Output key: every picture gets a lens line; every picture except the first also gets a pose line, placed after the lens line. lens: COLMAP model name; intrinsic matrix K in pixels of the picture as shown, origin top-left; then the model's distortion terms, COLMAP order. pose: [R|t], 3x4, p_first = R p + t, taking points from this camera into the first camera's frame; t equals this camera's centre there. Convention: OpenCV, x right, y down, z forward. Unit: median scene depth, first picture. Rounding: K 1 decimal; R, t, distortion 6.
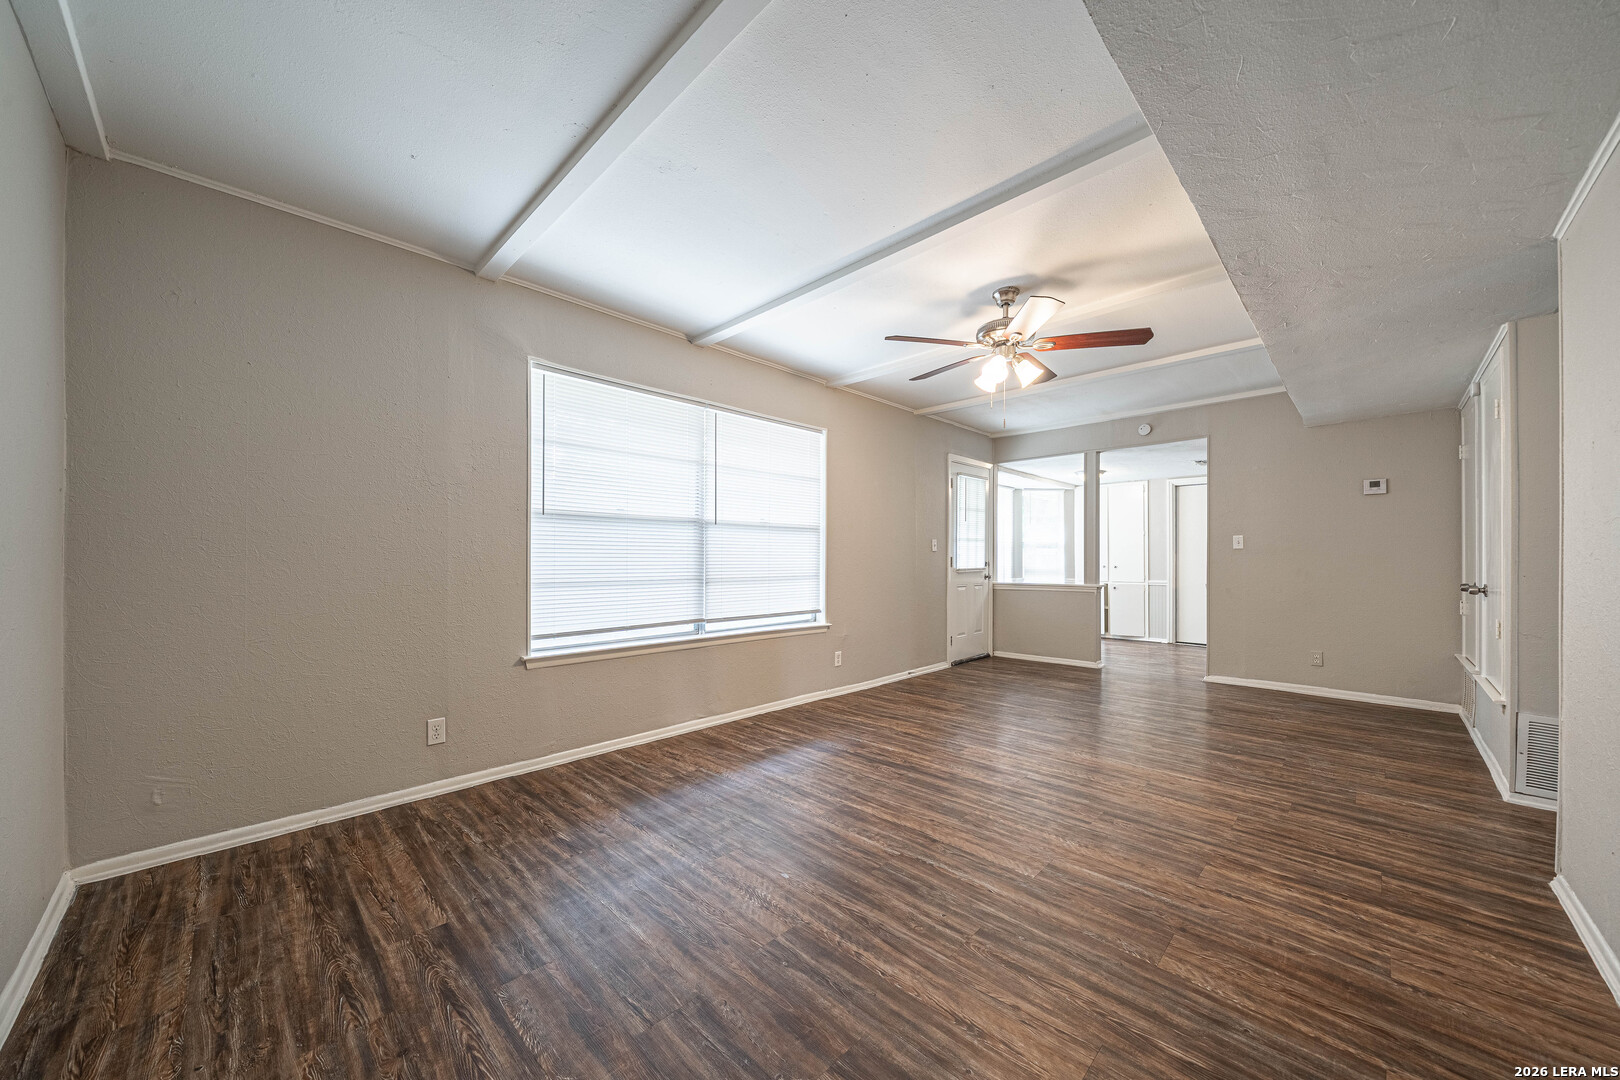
lens RADIAL K [[576.3, 0, 800.6], [0, 576.3, 554.2], [0, 0, 1]] dist [-0.003137, -0.000240]
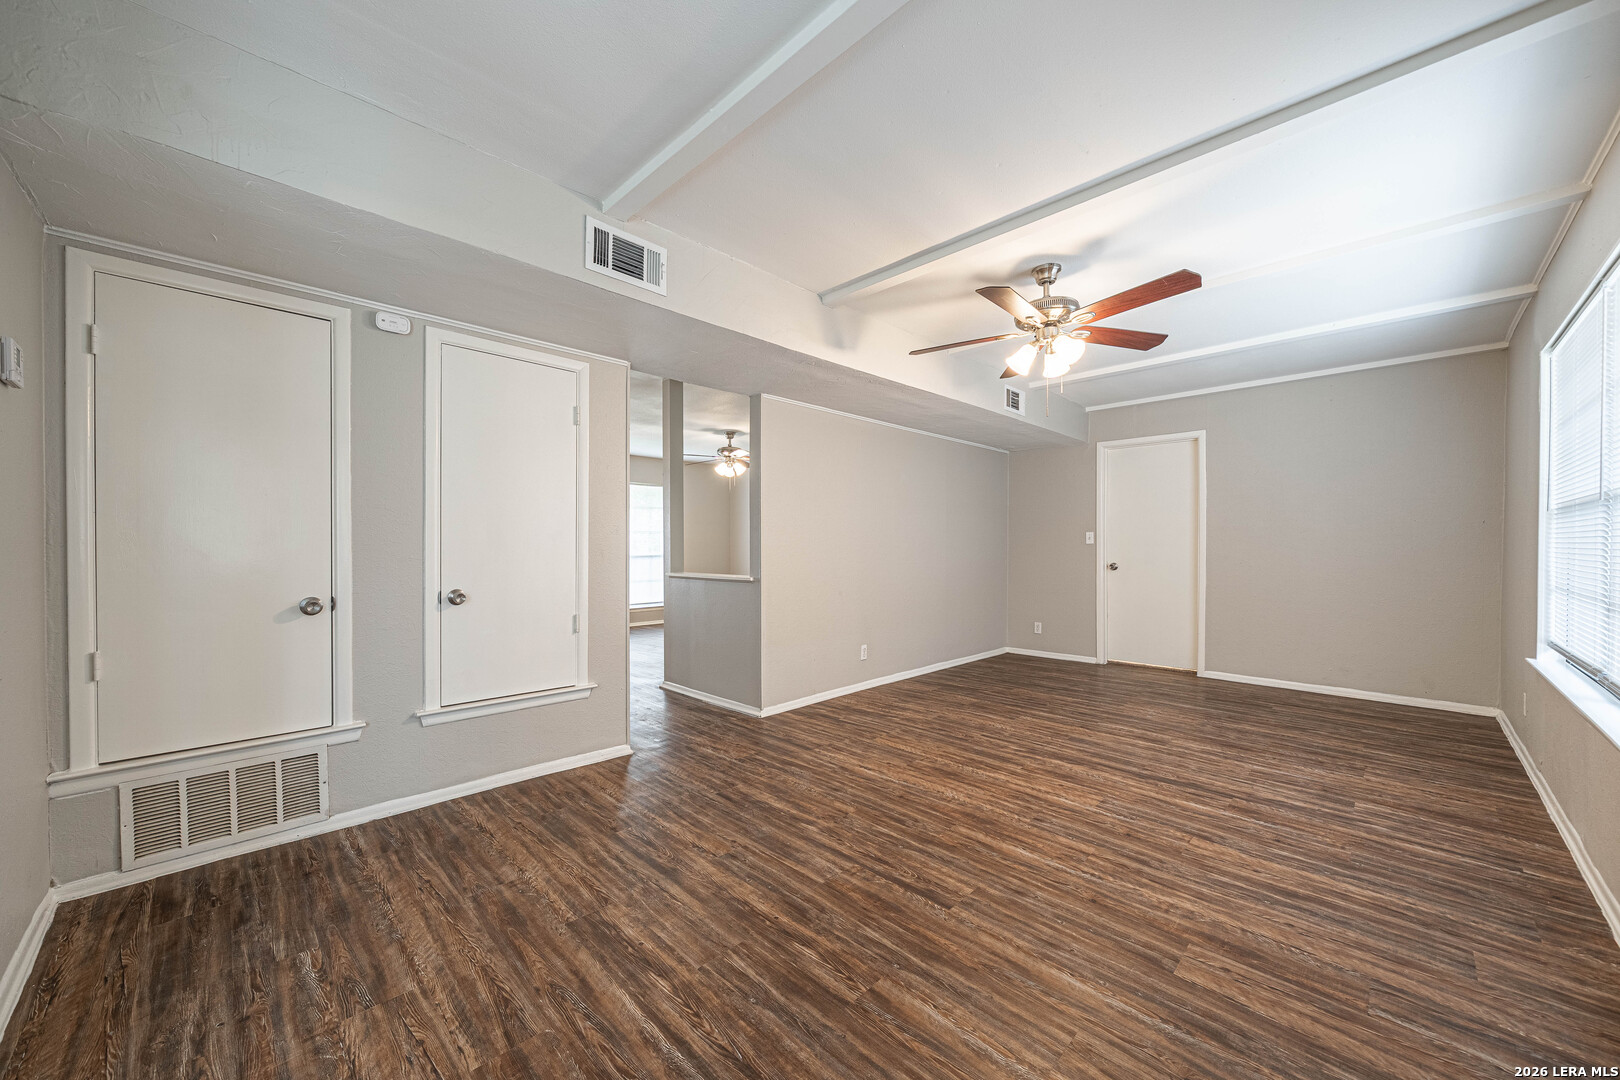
lens RADIAL K [[595.3, 0, 804.8], [0, 595.3, 551.8], [0, 0, 1]] dist [-0.001766, -0.000258]
pose [[-0.999998, -0.001801, 0.000402, 0.834520], [-0.001799, 0.999985, 0.005191, -0.007285], [-0.000411, 0.005191, -0.999986, 2.202805]]
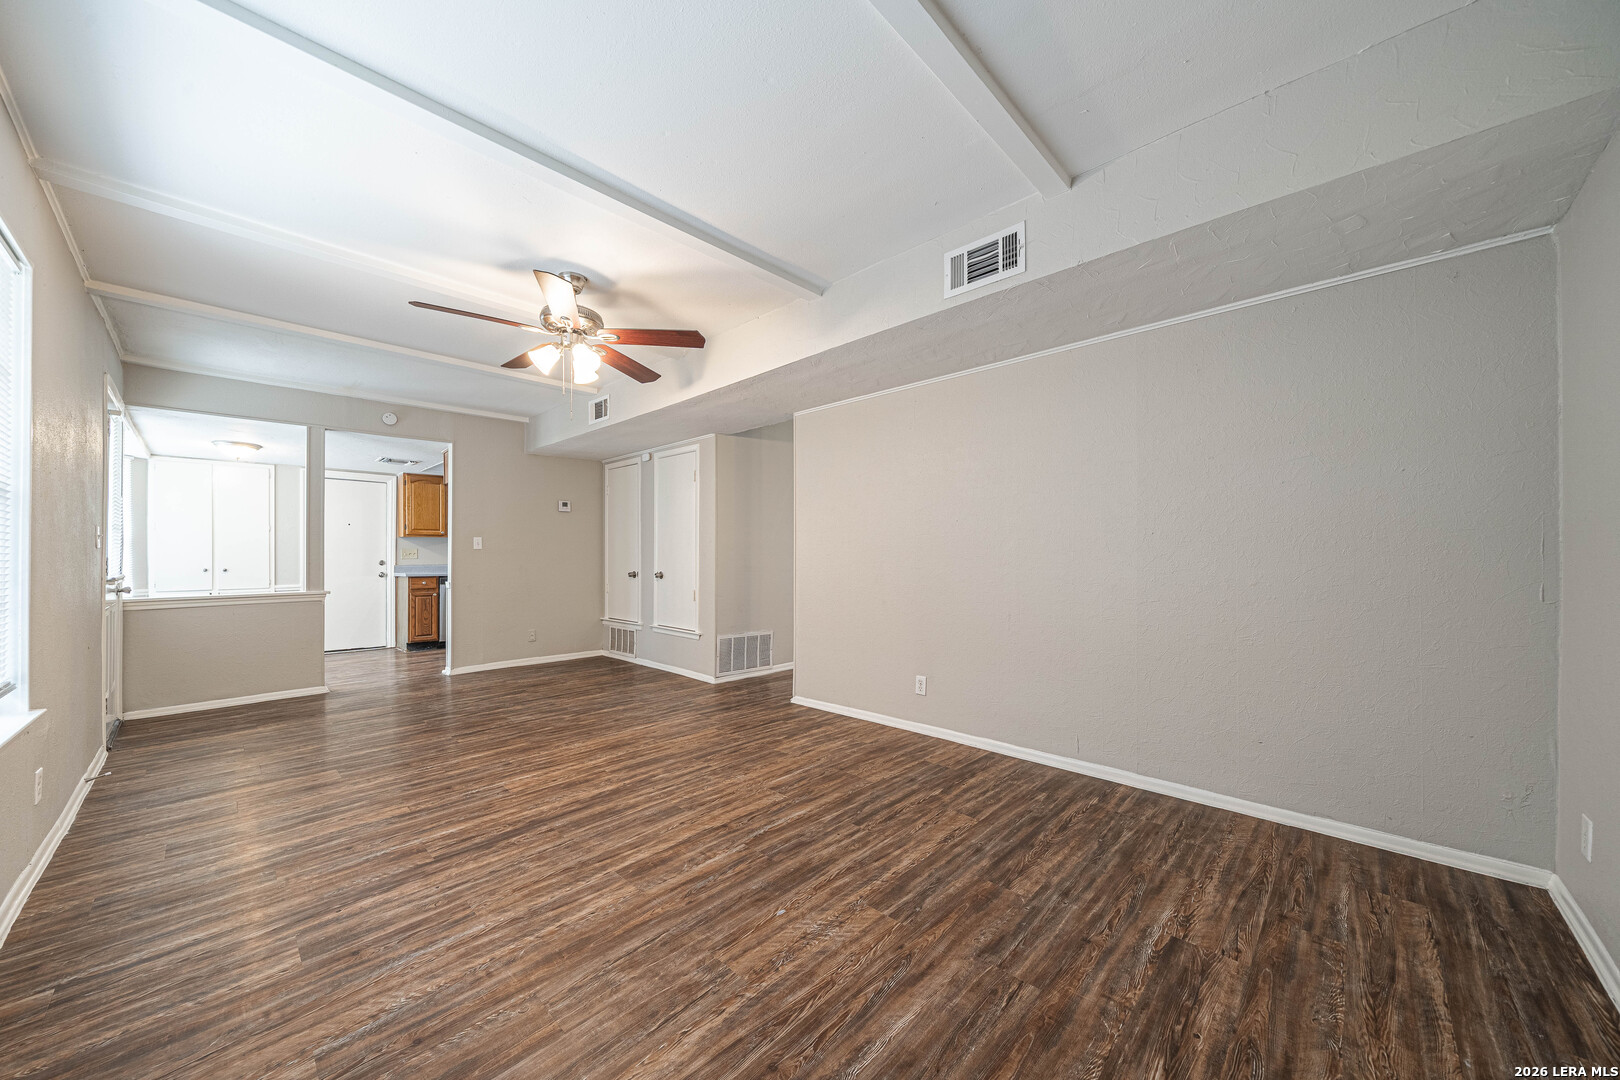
lens RADIAL K [[576.3, 0, 800.6], [0, 576.3, 554.2], [0, 0, 1]] dist [-0.003137, -0.000240]
pose [[-0.015905, 0.001908, 0.999872, -0.672956], [-0.001436, 0.999997, -0.001931, 0.002867], [-0.999872, -0.001466, -0.015902, 0.718321]]
